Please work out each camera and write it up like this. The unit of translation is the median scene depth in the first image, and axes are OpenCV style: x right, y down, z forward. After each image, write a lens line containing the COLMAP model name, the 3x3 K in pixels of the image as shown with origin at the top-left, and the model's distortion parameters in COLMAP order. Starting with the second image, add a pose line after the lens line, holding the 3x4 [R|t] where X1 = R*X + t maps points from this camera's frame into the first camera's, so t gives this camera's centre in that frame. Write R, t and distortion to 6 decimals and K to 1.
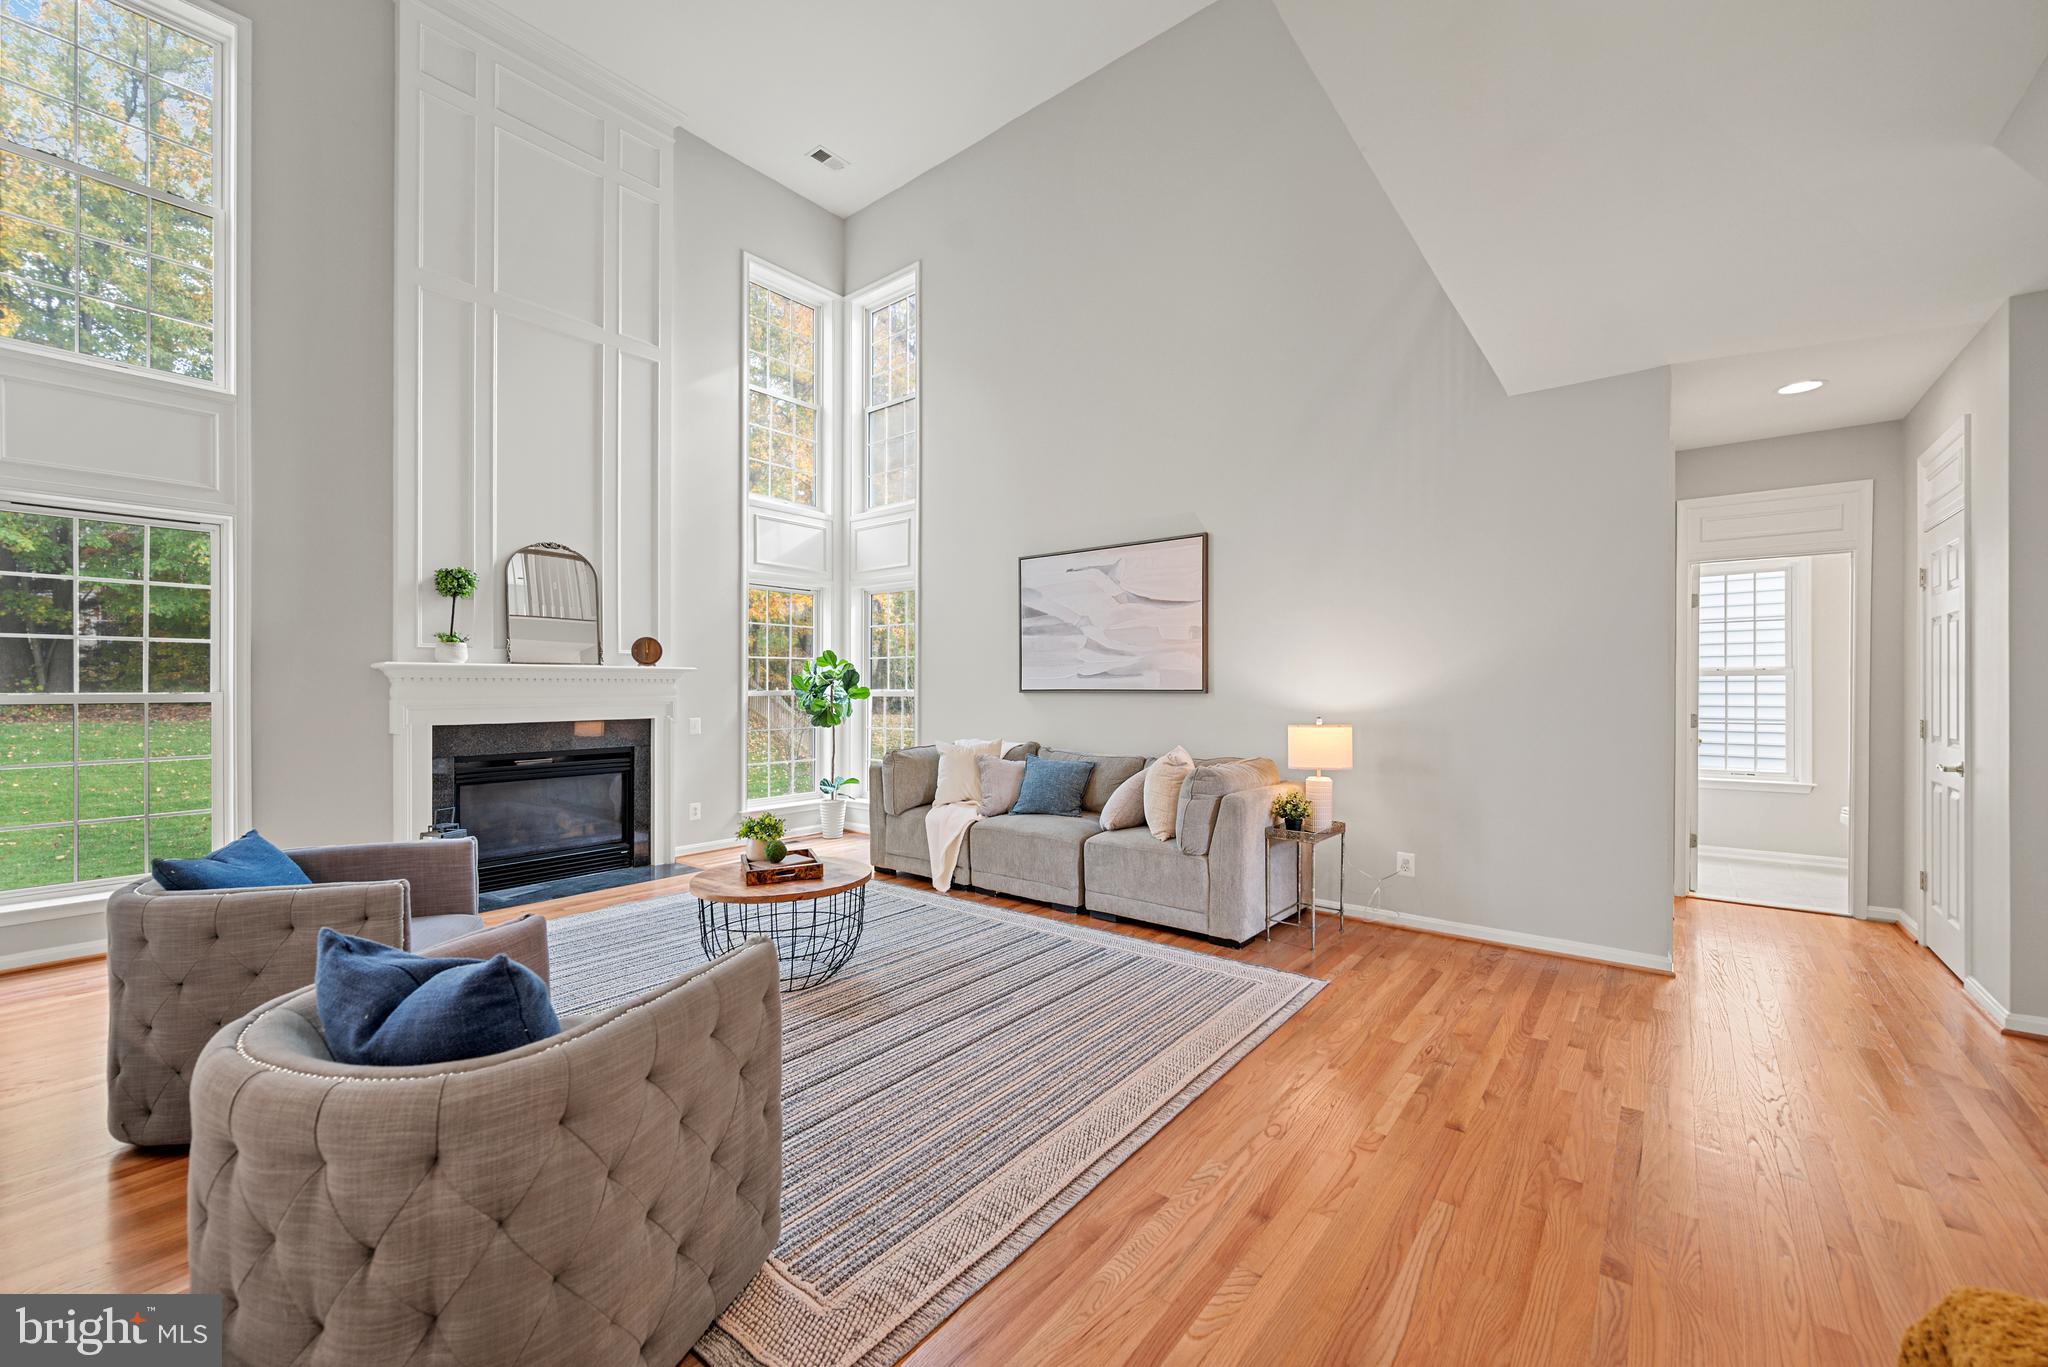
lens RADIAL K [[813.8, 0, 1026.2], [0, 813.8, 690.9], [0, 0, 1]] dist [-0.002752, 0.000394]
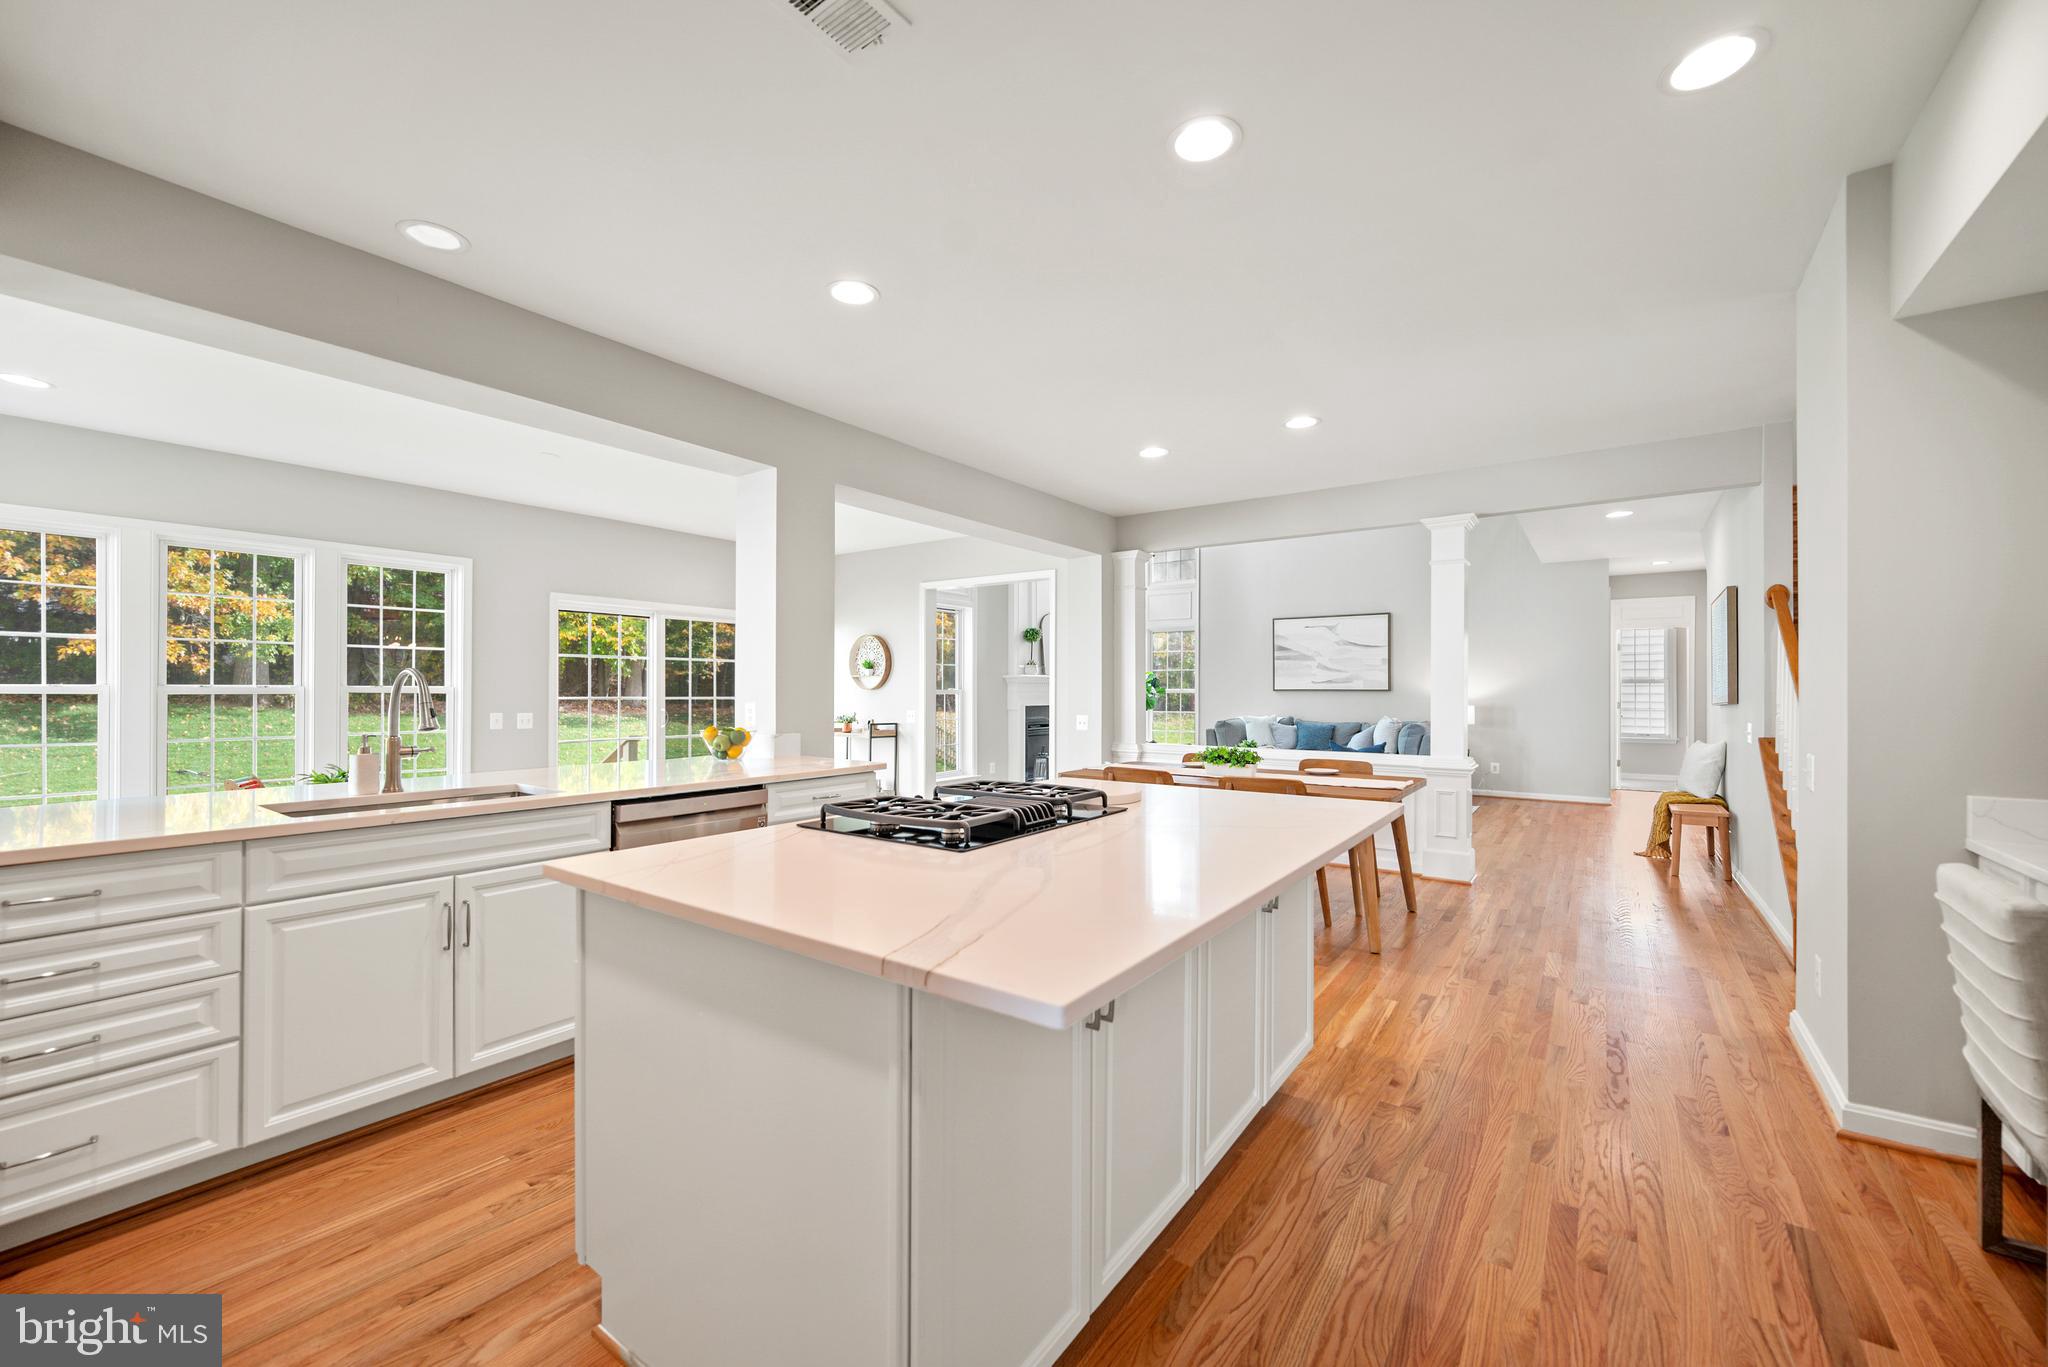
lens RADIAL K [[813.8, 0, 1023.3], [0, 813.8, 683.8], [0, 0, 1]] dist [-0.002752, 0.000394]
pose [[0.998611, 0.002952, 0.052615, -0.754656], [-0.002821, 0.999993, -0.002564, -0.007626], [-0.052622, 0.002412, 0.998612, -0.933128]]
